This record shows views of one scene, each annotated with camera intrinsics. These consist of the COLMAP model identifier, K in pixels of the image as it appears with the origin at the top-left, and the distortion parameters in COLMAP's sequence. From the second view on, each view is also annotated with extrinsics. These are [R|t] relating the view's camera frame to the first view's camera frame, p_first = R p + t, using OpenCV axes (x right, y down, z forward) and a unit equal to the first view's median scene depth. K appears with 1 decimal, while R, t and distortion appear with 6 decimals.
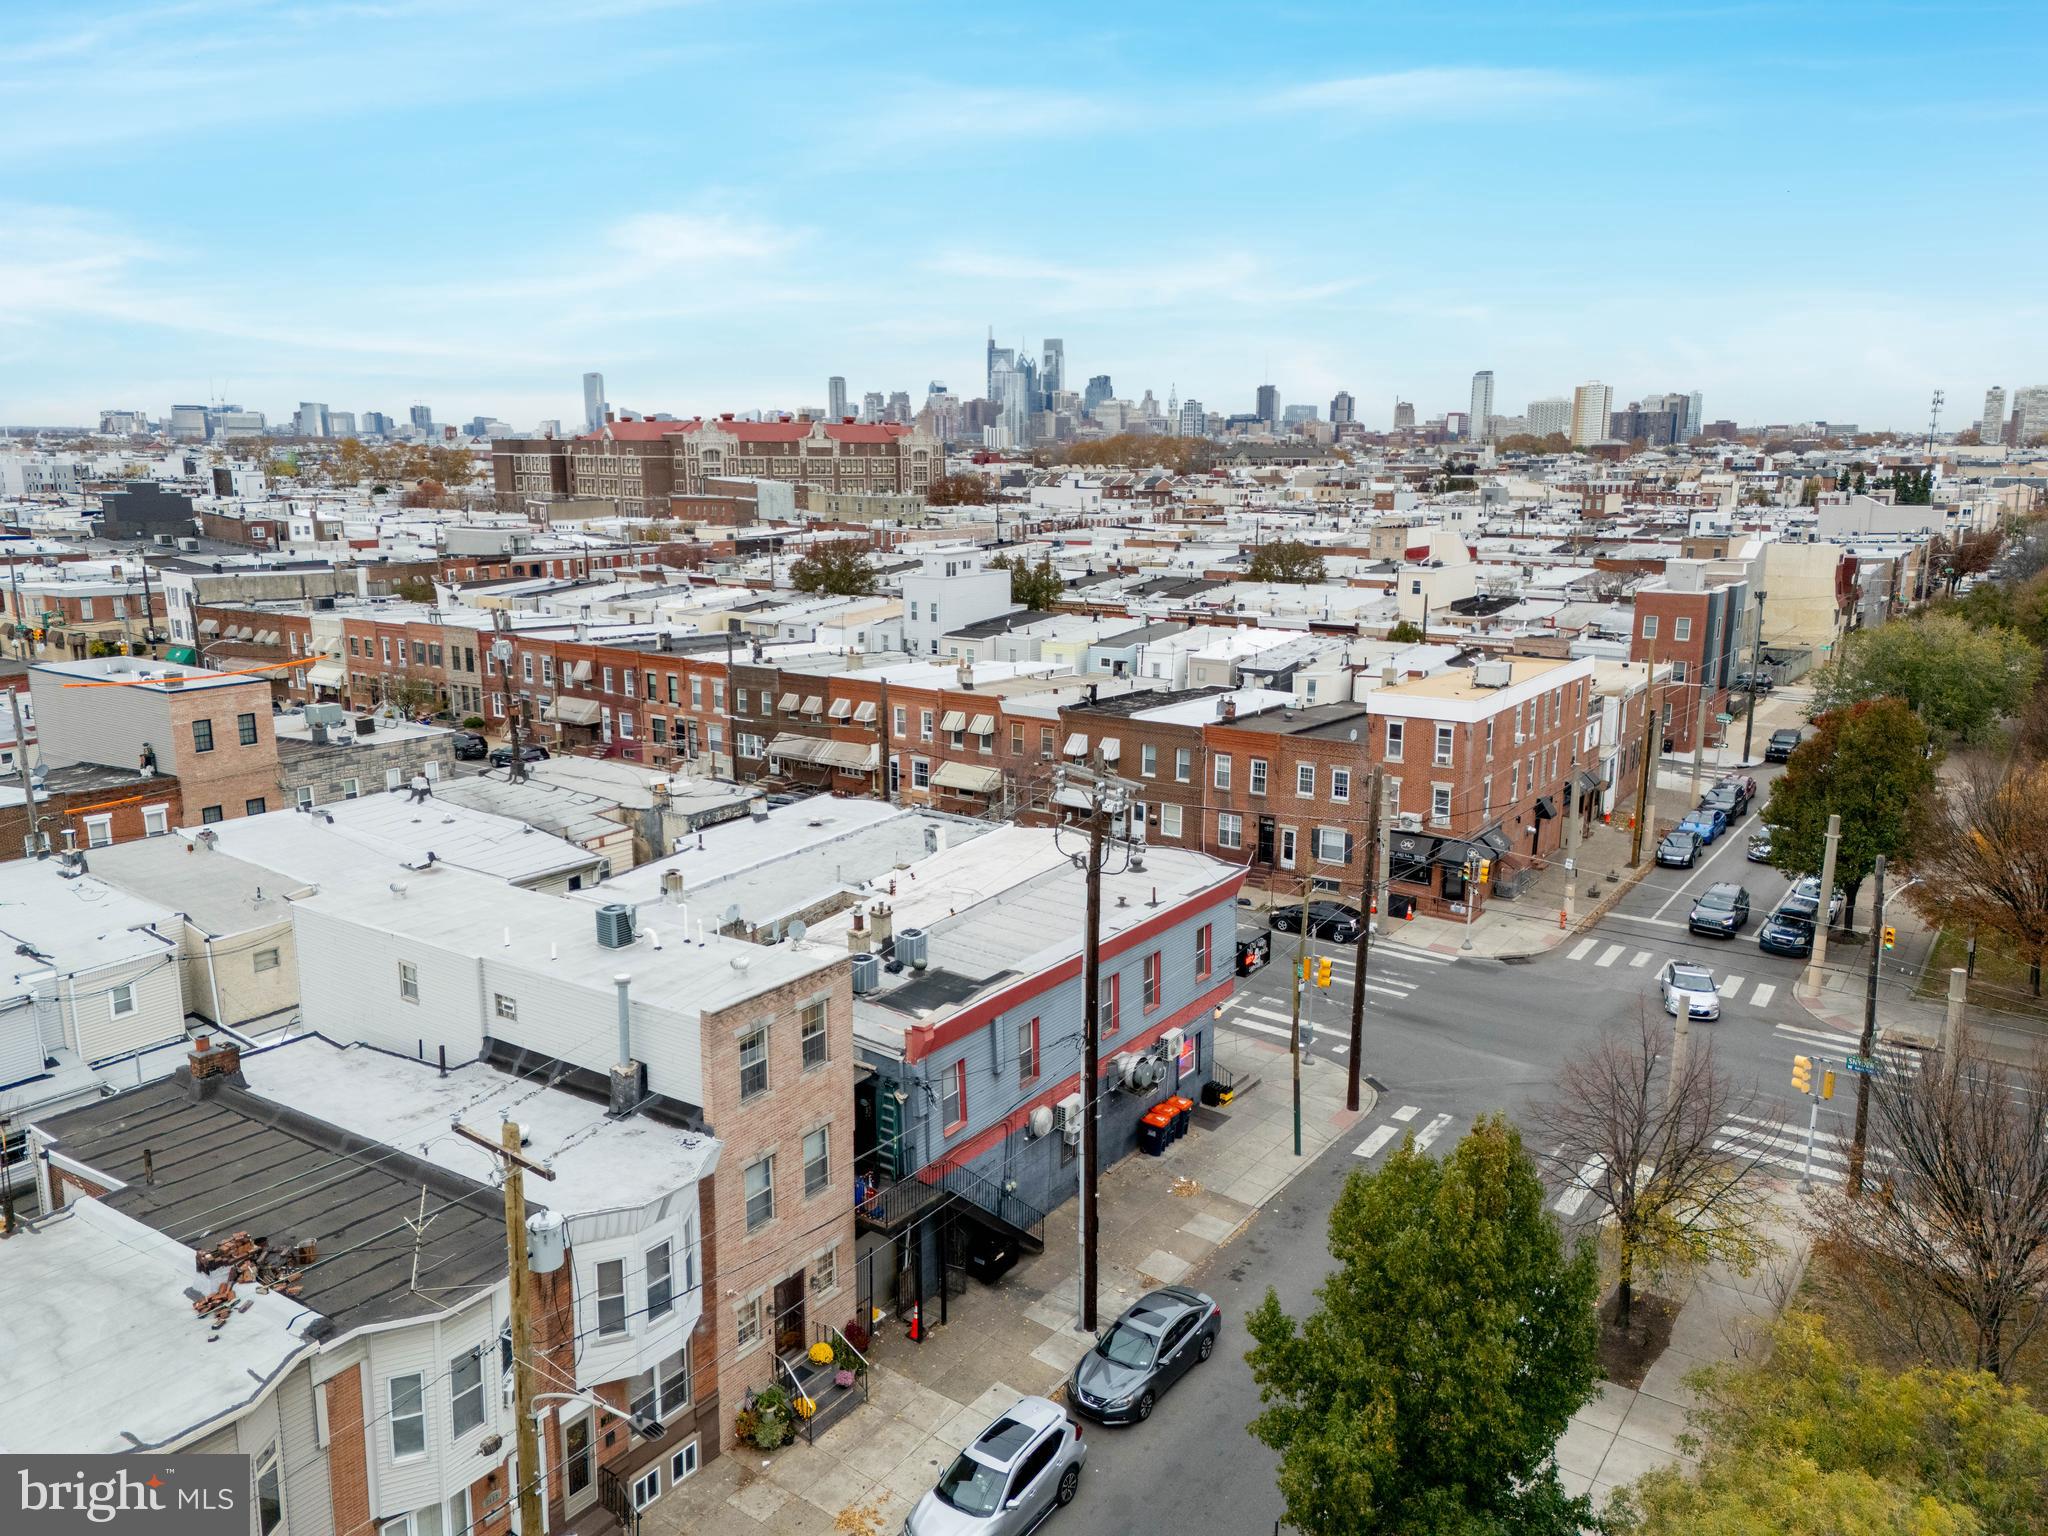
lens RADIAL K [[1491.5, 0, 1032.1], [0, 1491.5, 762.6], [0, 0, 1]] dist [0.087922, -0.055442]
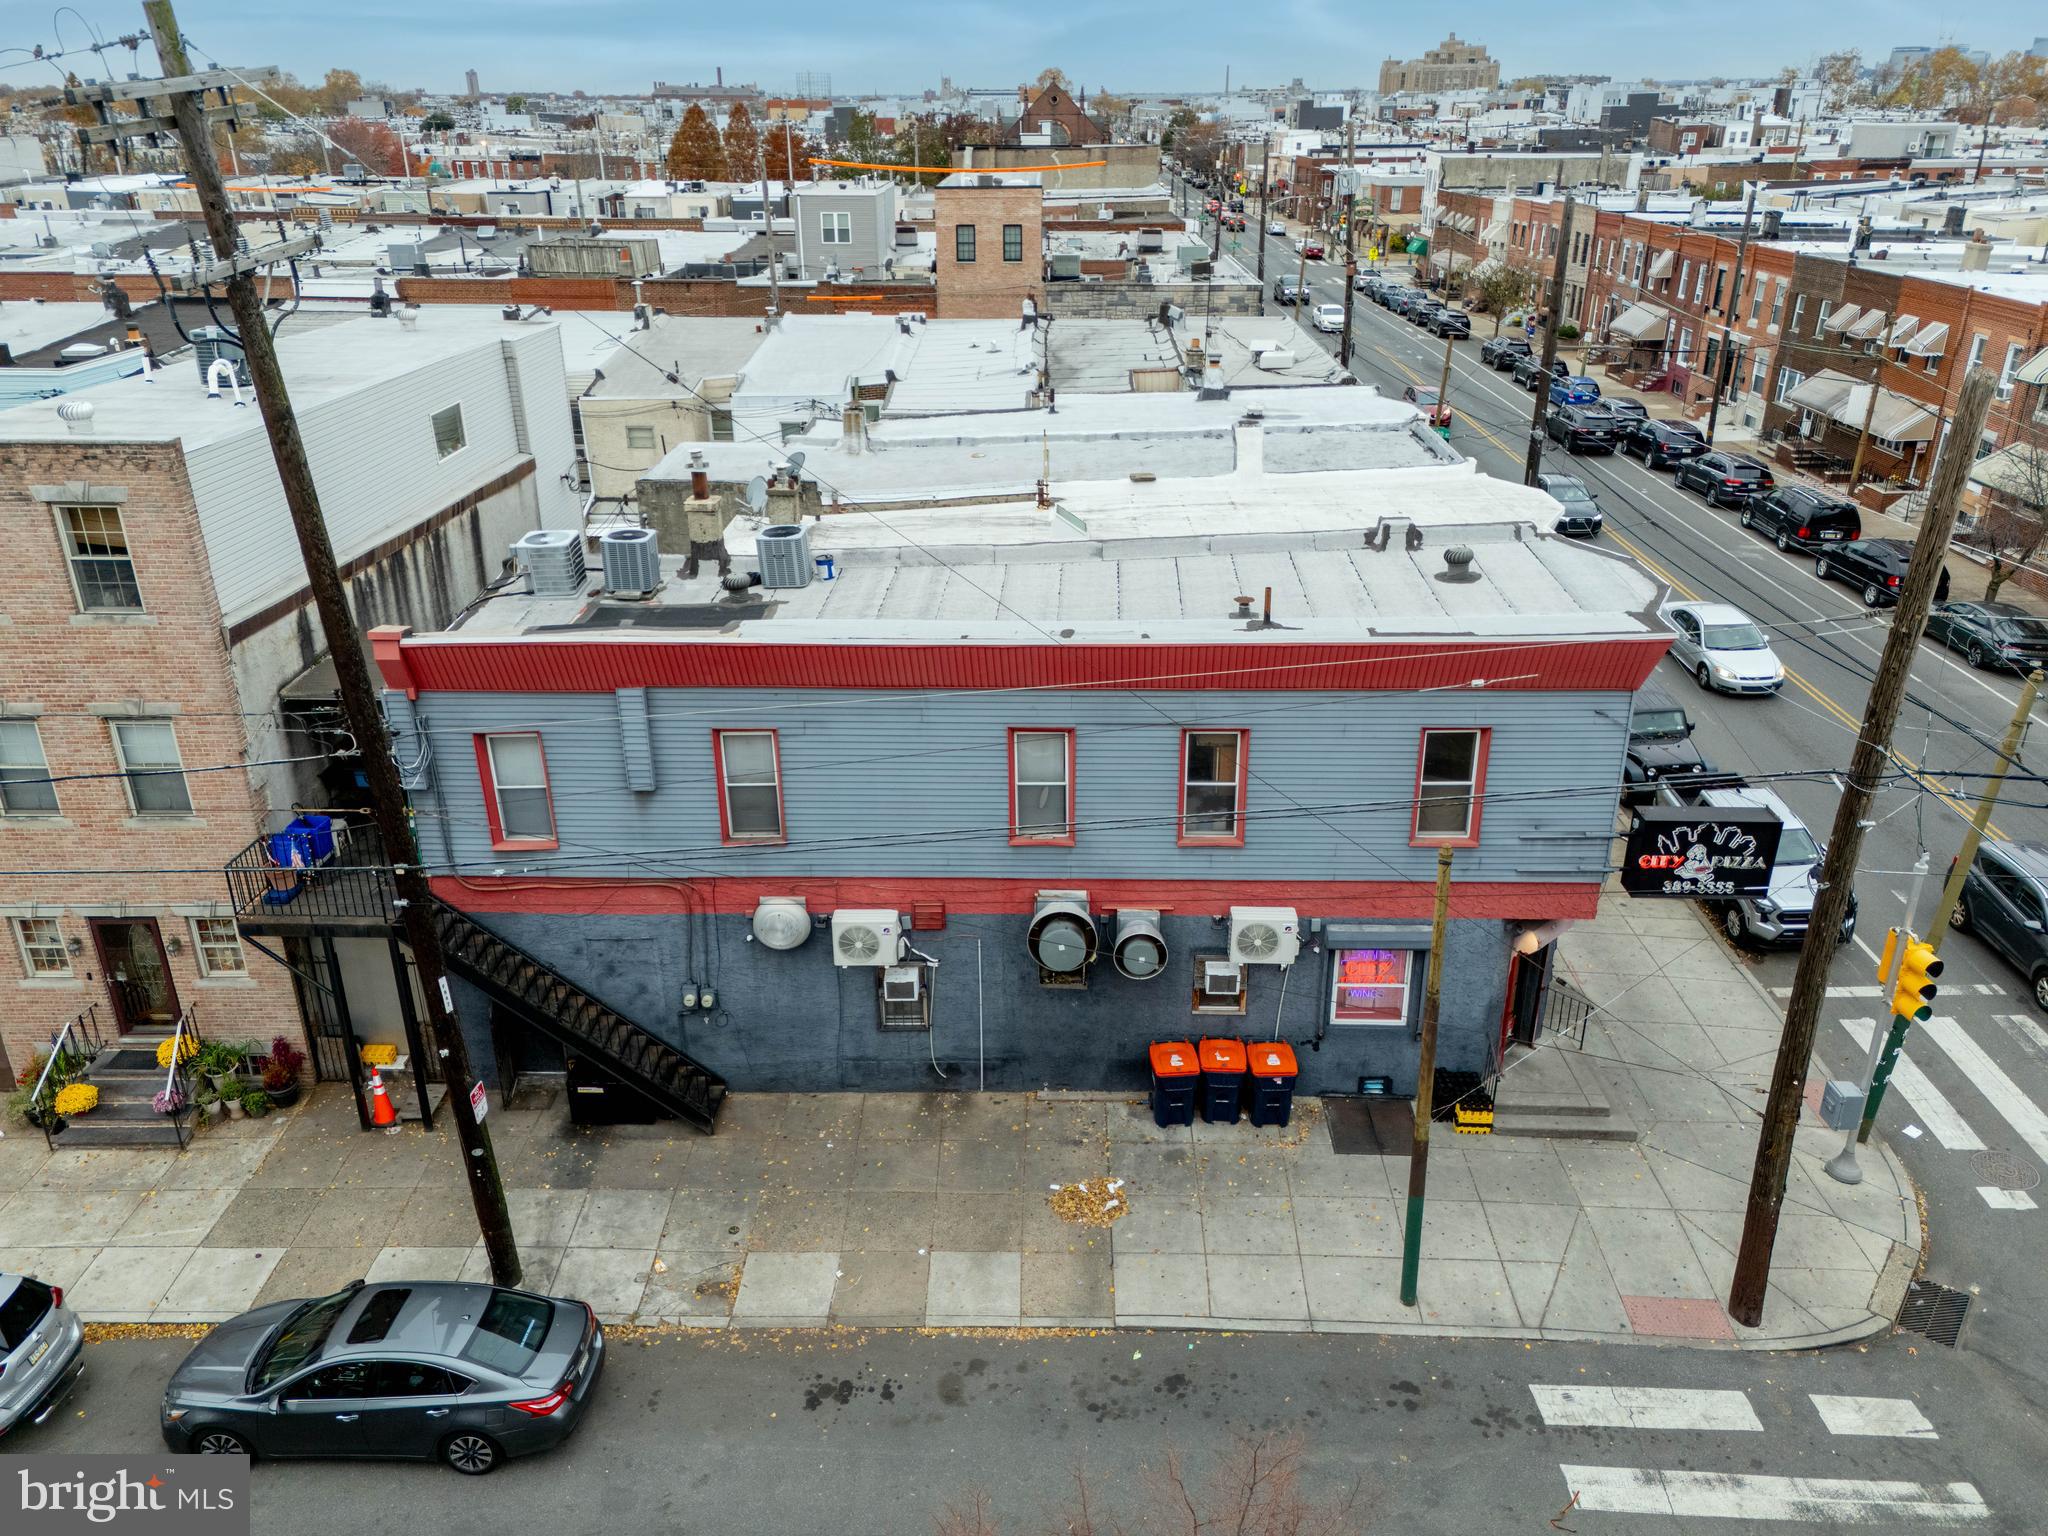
lens RADIAL K [[1491.5, 0, 1032.1], [0, 1491.5, 762.6], [0, 0, 1]] dist [0.087922, -0.055442]
pose [[0.557818, 0.326223, -0.763163, 0.249612], [-0.164563, 0.944731, 0.283552, 0.012777], [0.813485, -0.032582, 0.580673, 0.437190]]
